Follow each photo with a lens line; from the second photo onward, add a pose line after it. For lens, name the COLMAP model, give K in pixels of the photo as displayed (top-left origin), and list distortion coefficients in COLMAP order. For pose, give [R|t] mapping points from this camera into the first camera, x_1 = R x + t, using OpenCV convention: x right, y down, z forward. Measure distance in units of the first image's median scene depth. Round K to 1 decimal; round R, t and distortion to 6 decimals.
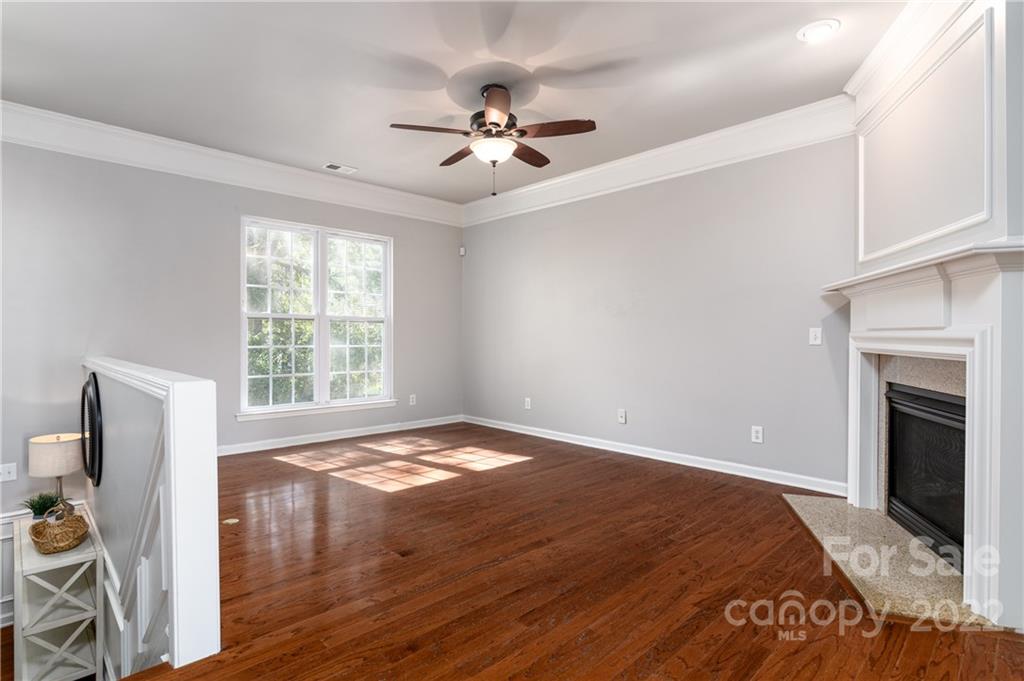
lens RADIAL K [[511.1, 0, 507.1], [0, 511.1, 339.4], [0, 0, 1]] dist [0.001687, 0.000598]
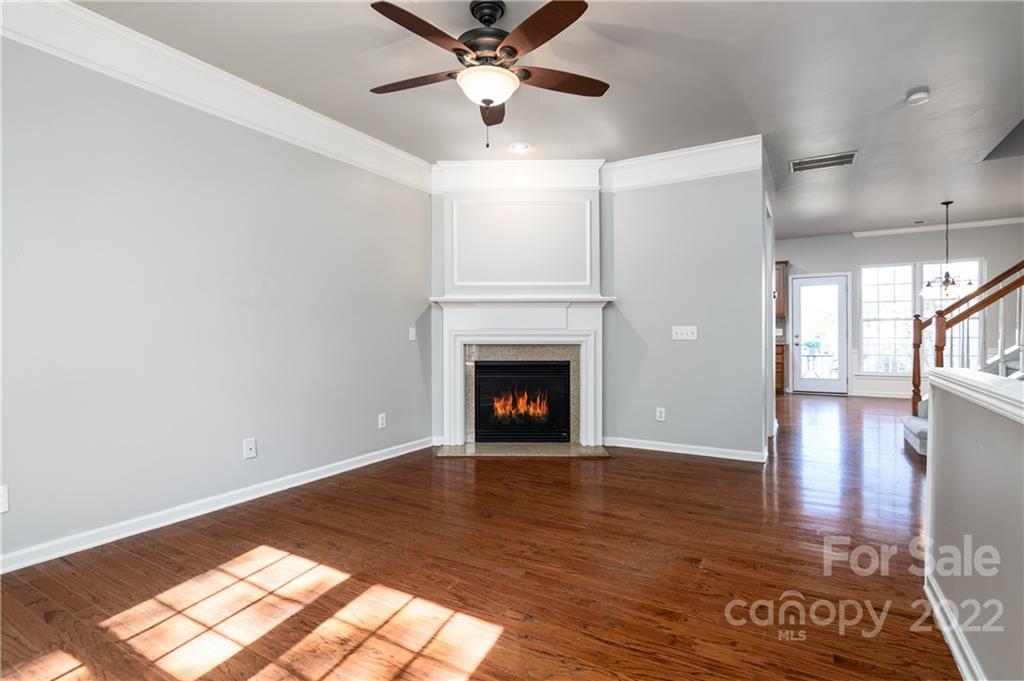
lens RADIAL K [[511.1, 0, 502.6], [0, 511.1, 336.3], [0, 0, 1]] dist [0.001687, 0.000598]
pose [[-0.260063, -0.006112, 0.965572, -0.790252], [0.010605, 0.999902, 0.009185, -0.010987], [-0.965533, 0.012629, -0.259973, 1.218926]]
